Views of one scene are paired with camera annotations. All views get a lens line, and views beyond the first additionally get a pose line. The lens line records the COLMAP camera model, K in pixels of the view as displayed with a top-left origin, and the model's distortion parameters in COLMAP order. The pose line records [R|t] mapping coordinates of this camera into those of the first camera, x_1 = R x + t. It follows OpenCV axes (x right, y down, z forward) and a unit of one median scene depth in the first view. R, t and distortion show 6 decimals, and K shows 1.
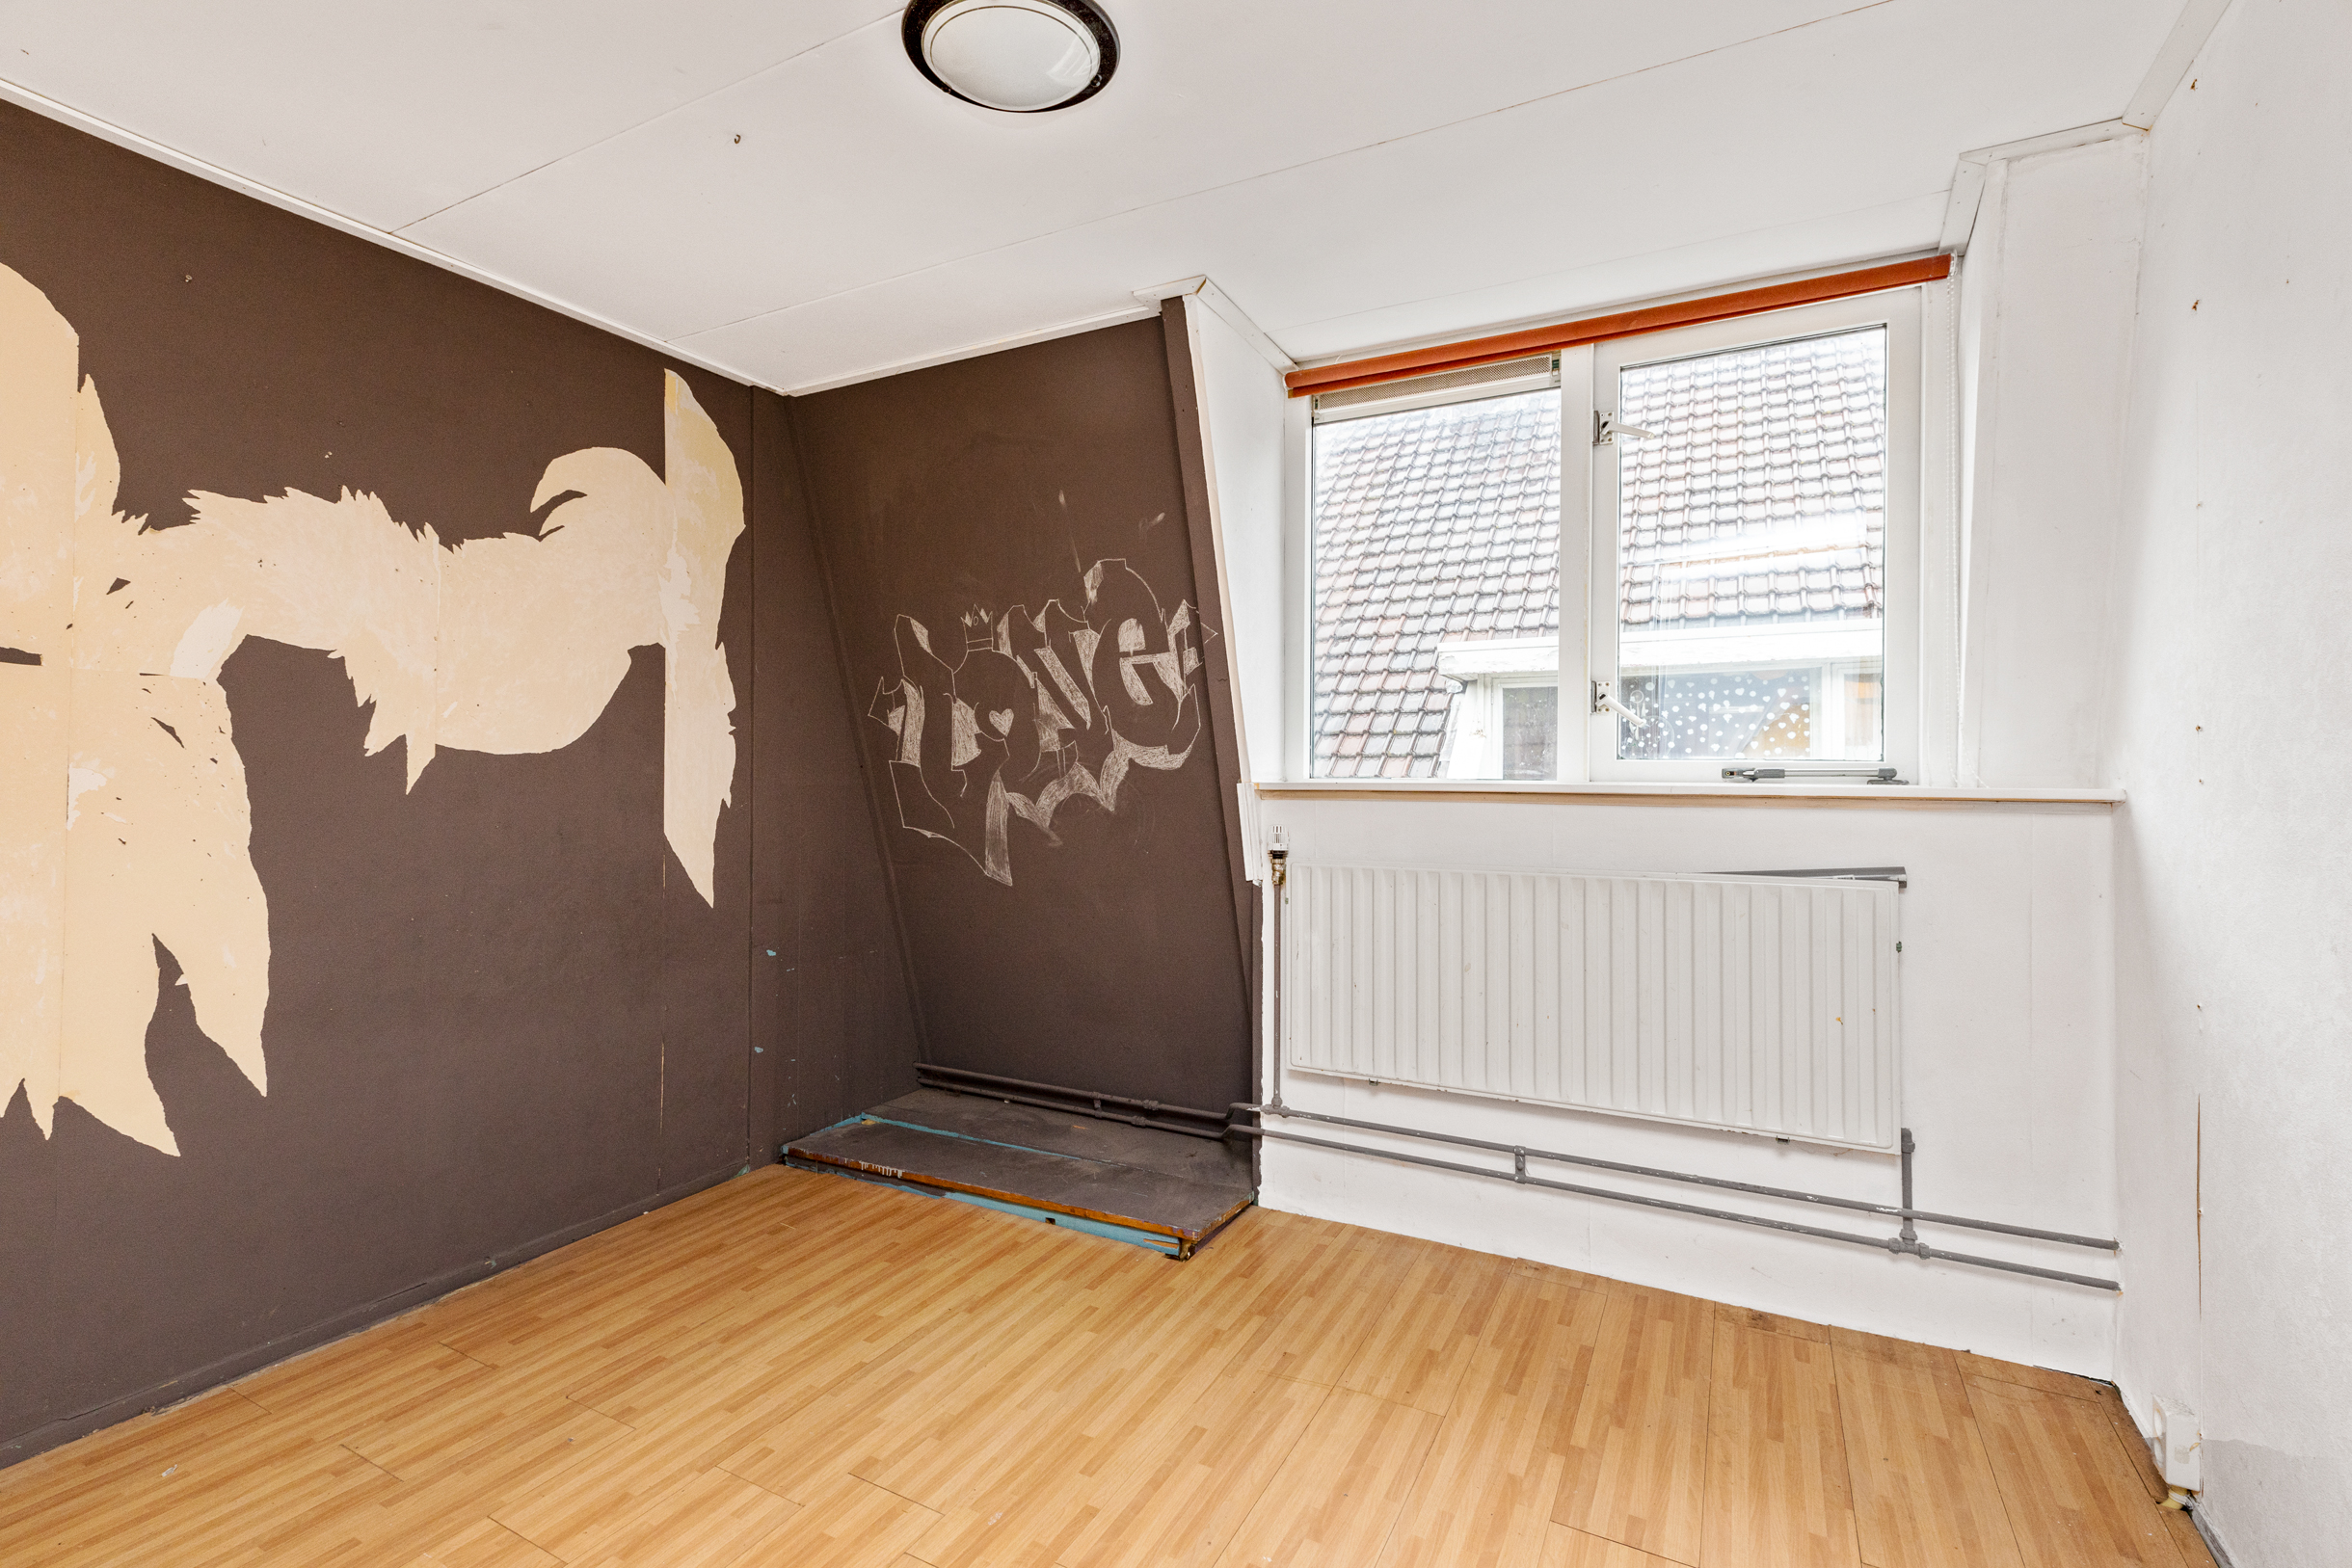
lens RADIAL K [[1069.4, 0, 1174.6], [0, 1069.4, 774.1], [0, 0, 1]] dist [0.003089, -0.000306]
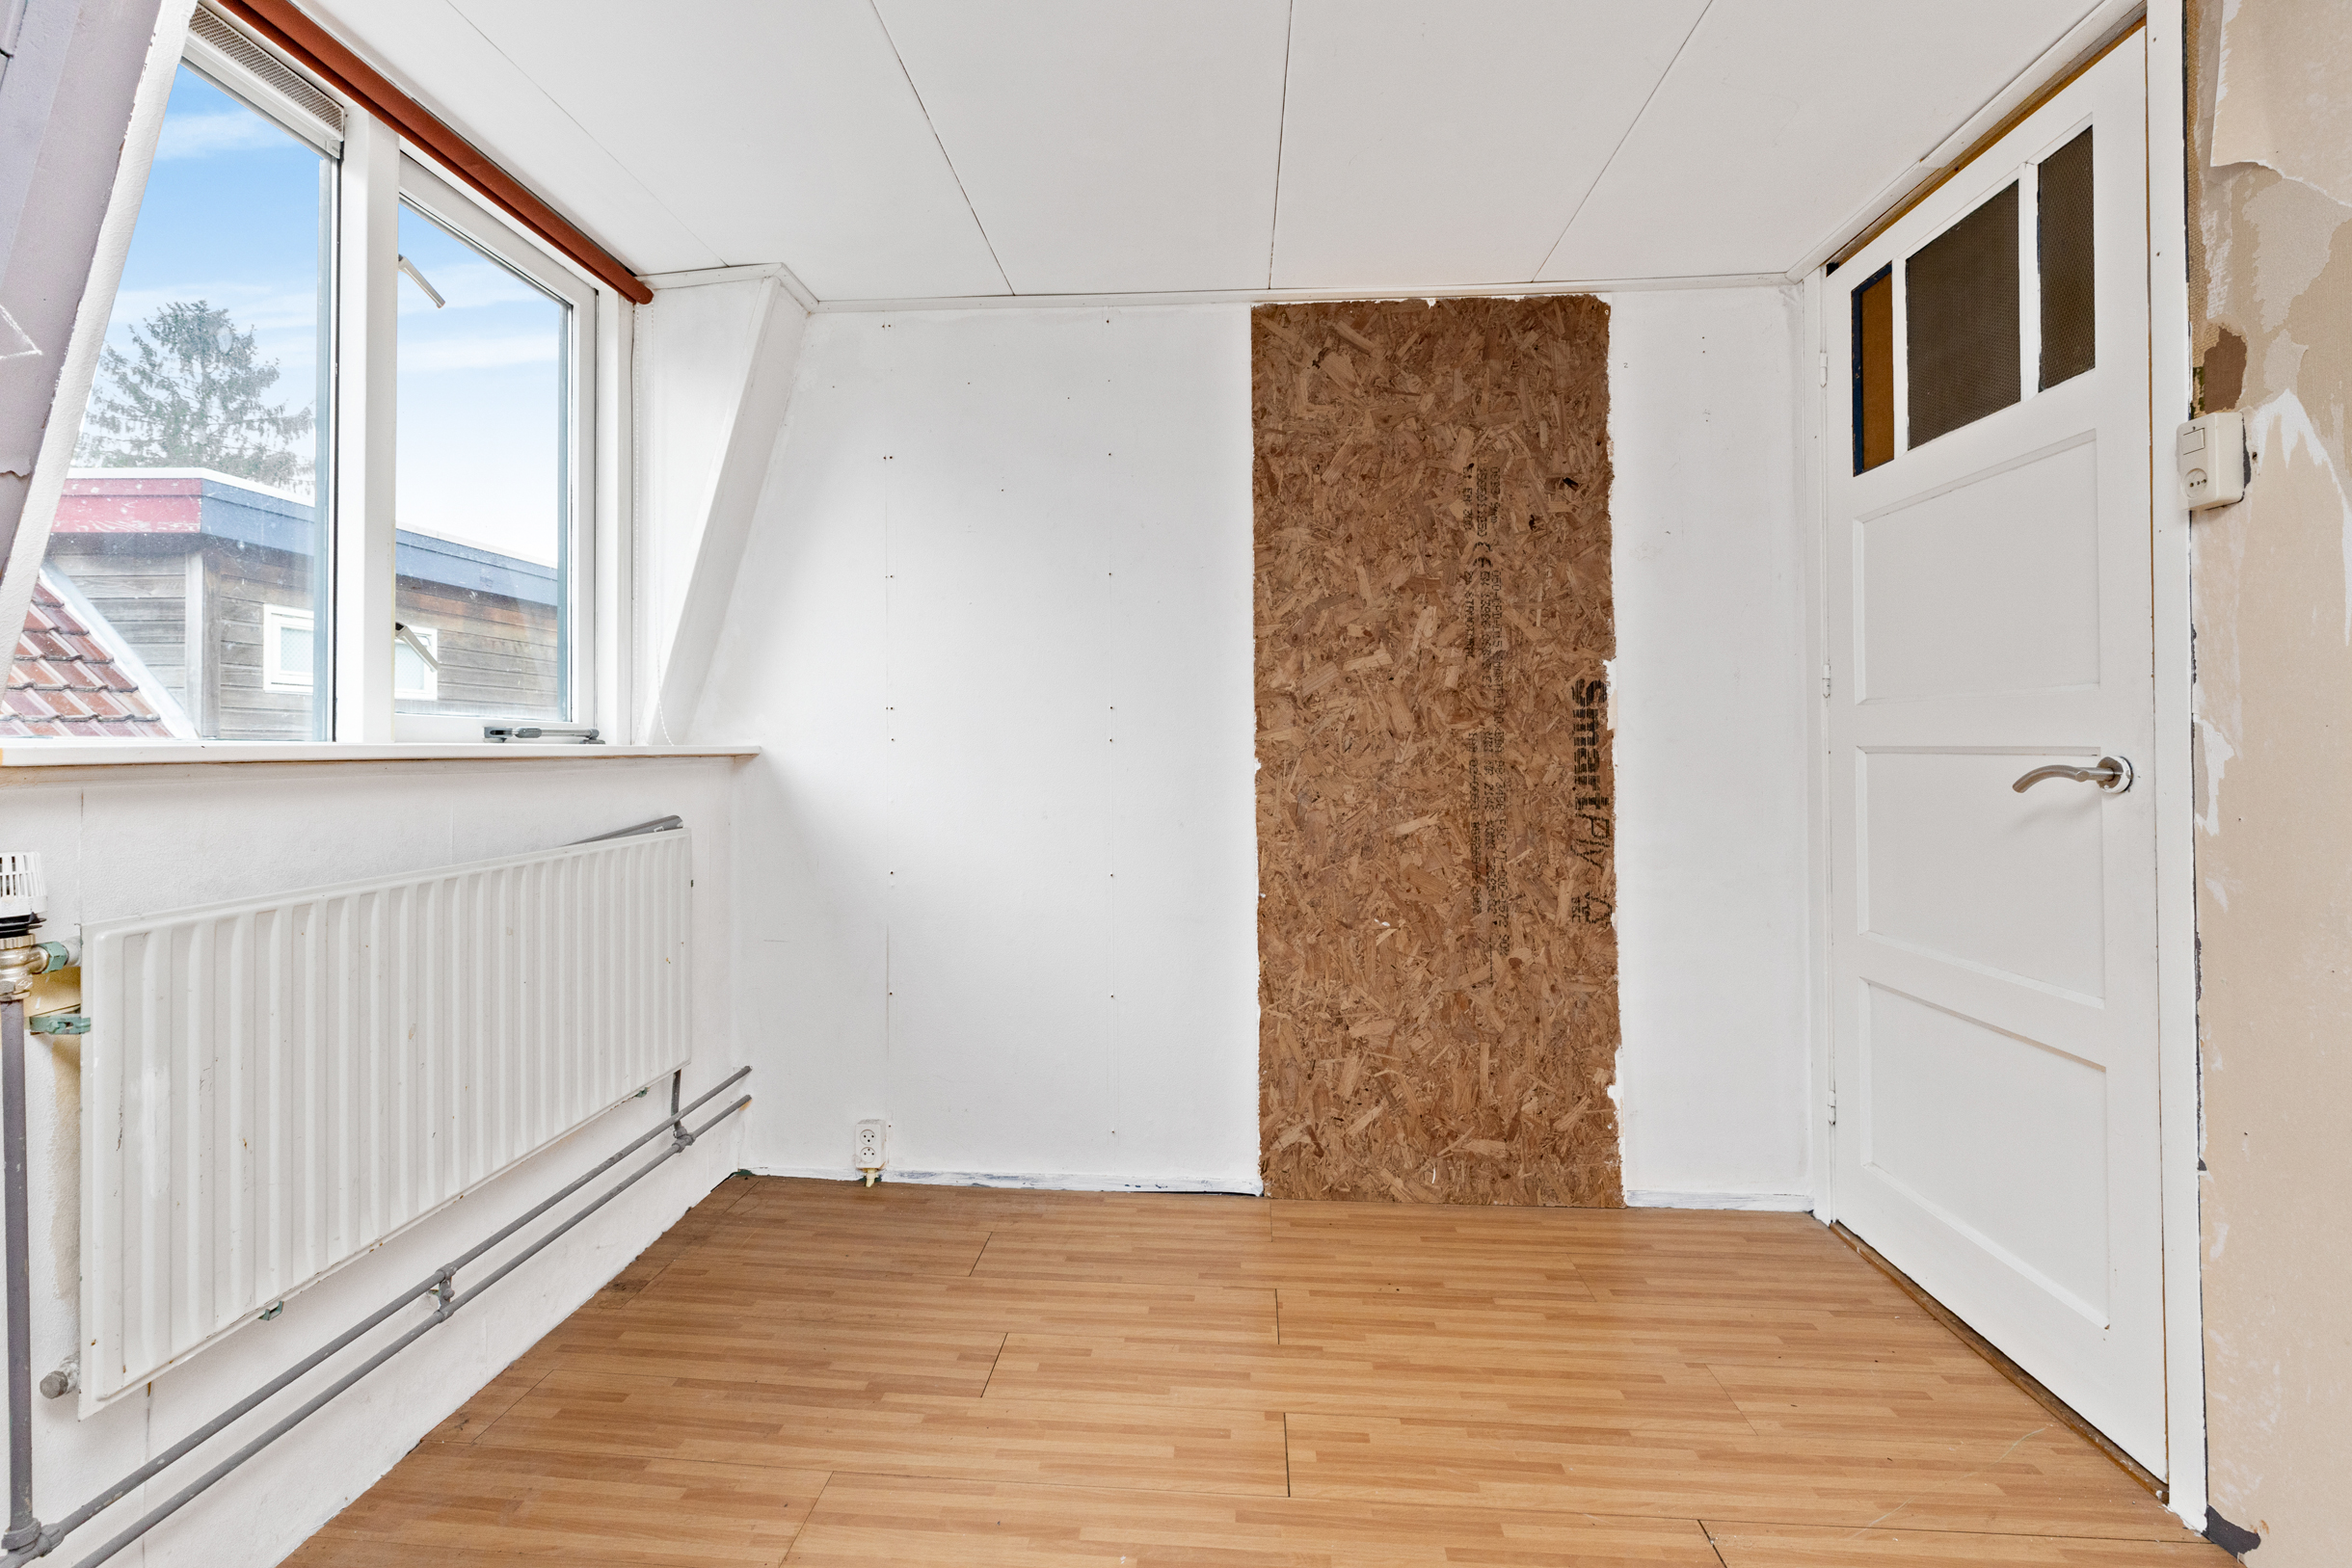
lens RADIAL K [[1069.4, 0, 1156.8], [0, 1069.4, 731.9], [0, 0, 1]] dist [0.003089, -0.000306]
pose [[-0.408177, 0.007545, 0.912872, -0.541418], [-0.005104, 0.999931, -0.010547, 0.005767], [-0.912889, -0.008965, -0.408111, 0.926580]]
